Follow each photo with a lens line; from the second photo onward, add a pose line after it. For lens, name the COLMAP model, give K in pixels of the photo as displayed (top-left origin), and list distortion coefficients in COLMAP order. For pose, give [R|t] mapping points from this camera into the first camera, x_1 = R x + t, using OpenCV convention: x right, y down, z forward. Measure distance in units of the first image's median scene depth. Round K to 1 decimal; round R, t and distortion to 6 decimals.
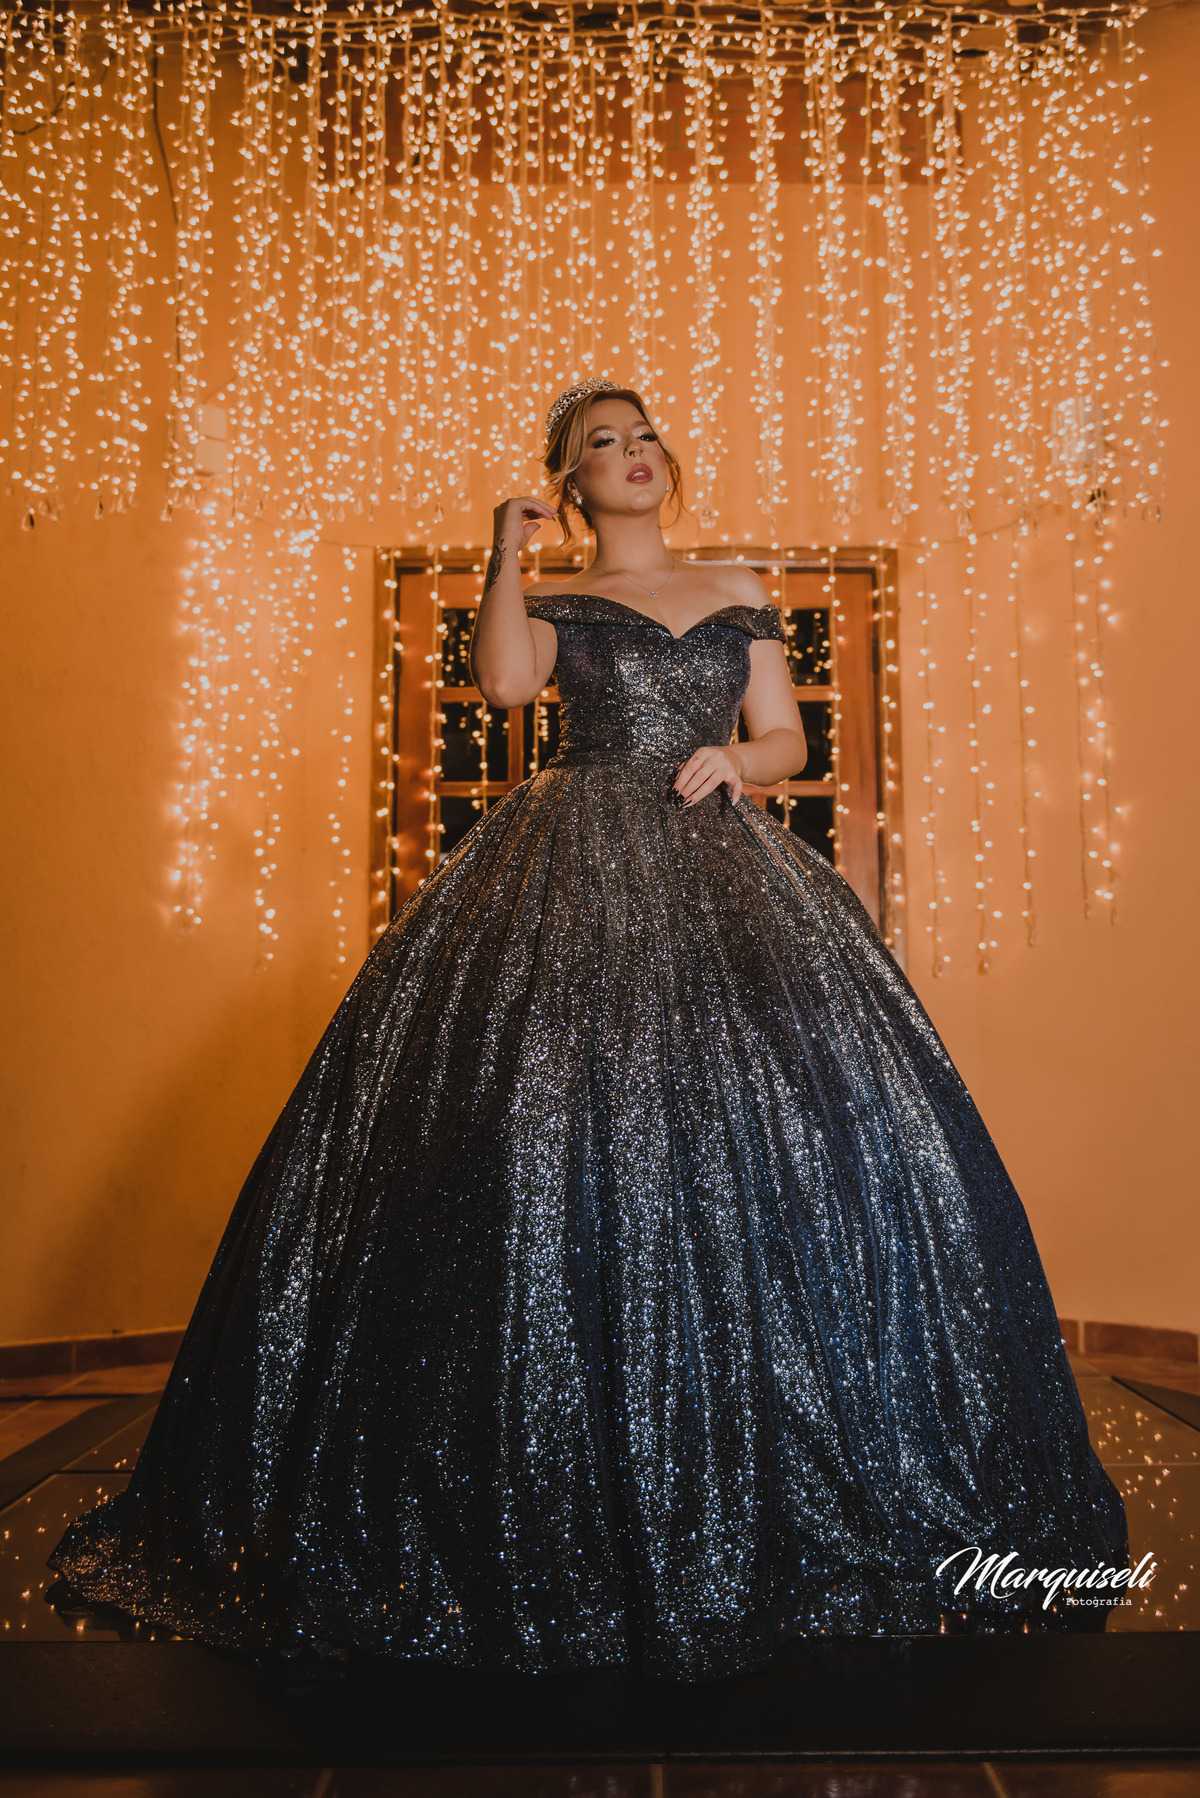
lens RADIAL K [[1689.4, 0, 631.7], [0, 1689.4, 785.6], [0, 0, 1]] dist [-0.006388, -0.008587]
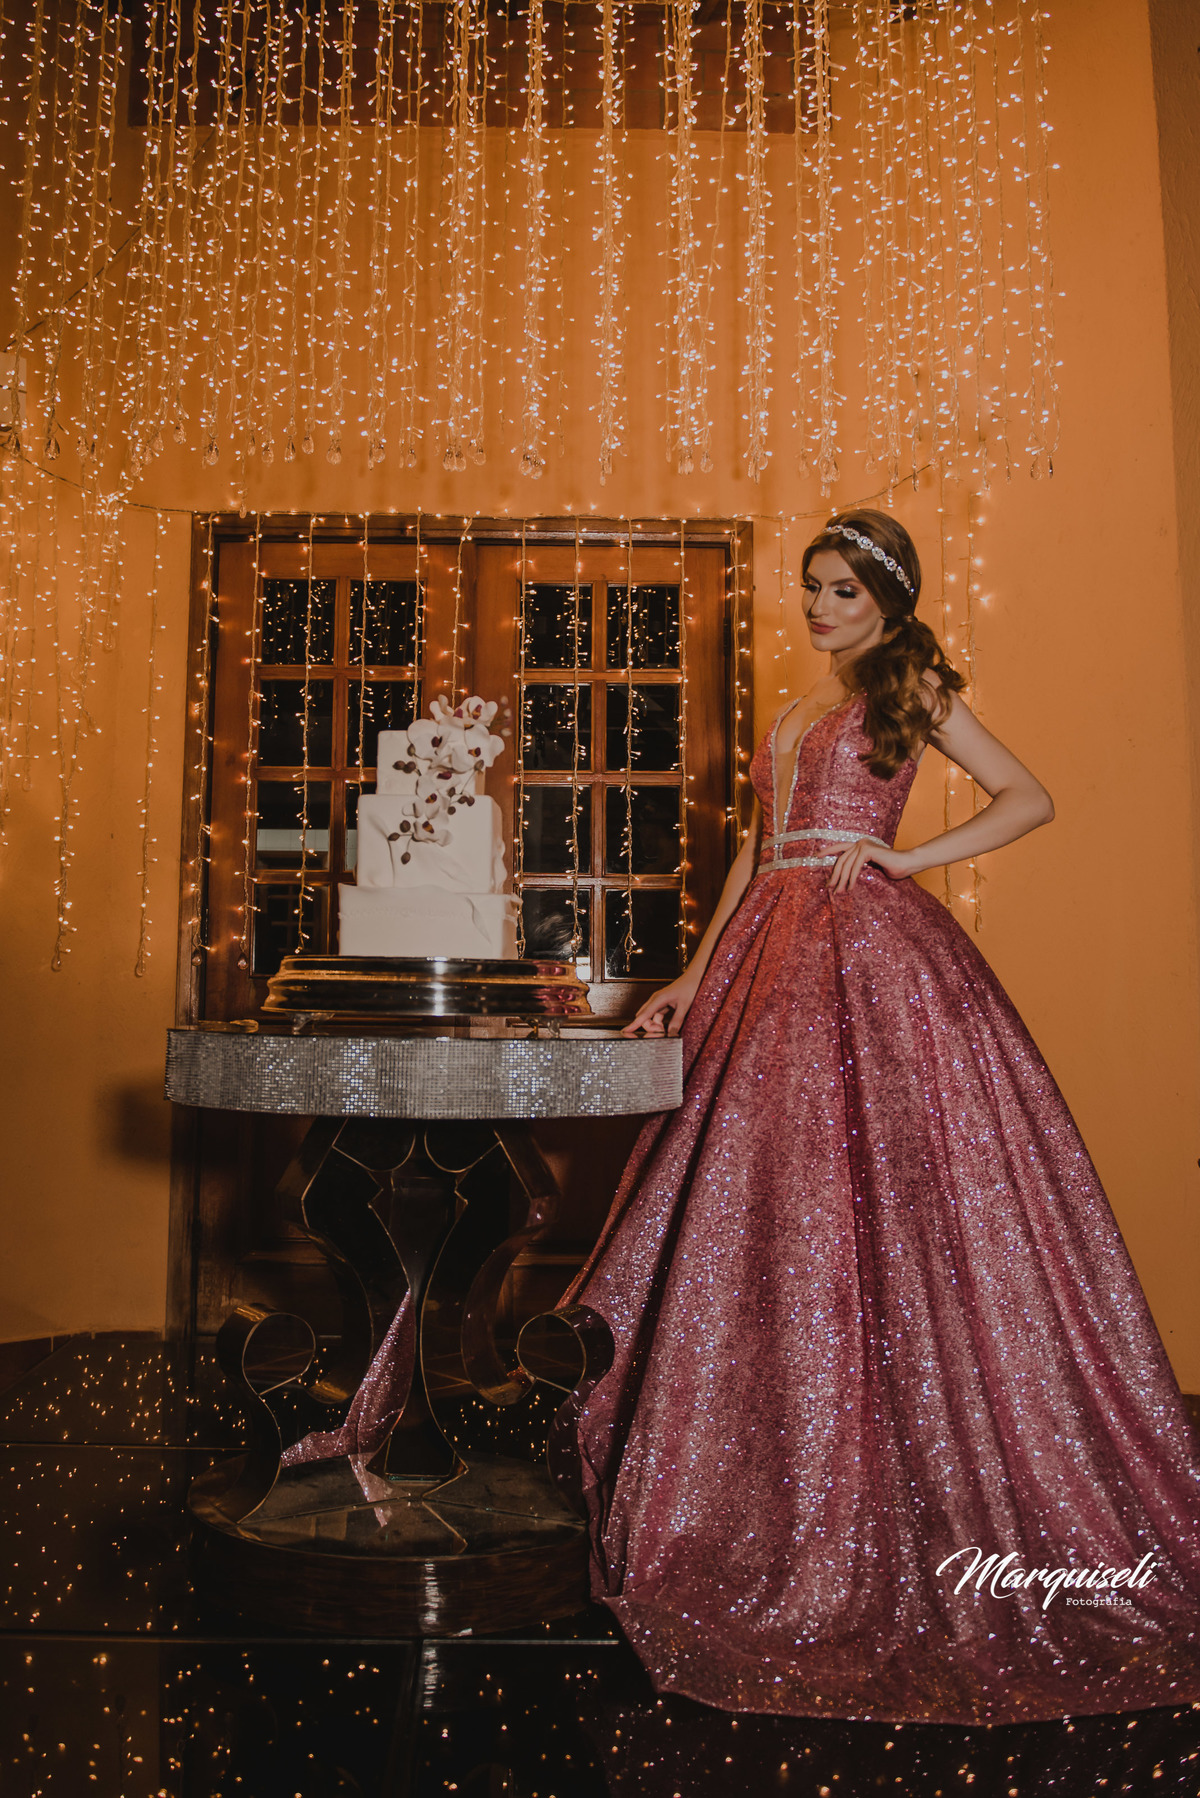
lens RADIAL K [[1307.5, 0, 549.3], [0, 1307.5, 811.2], [0, 0, 1]] dist [-0.033882, -0.004511]
pose [[0.999880, 0.015227, 0.002798, 0.045722], [-0.015323, 0.999148, 0.038319, -0.006935], [-0.002212, -0.038357, 0.999262, 0.277331]]
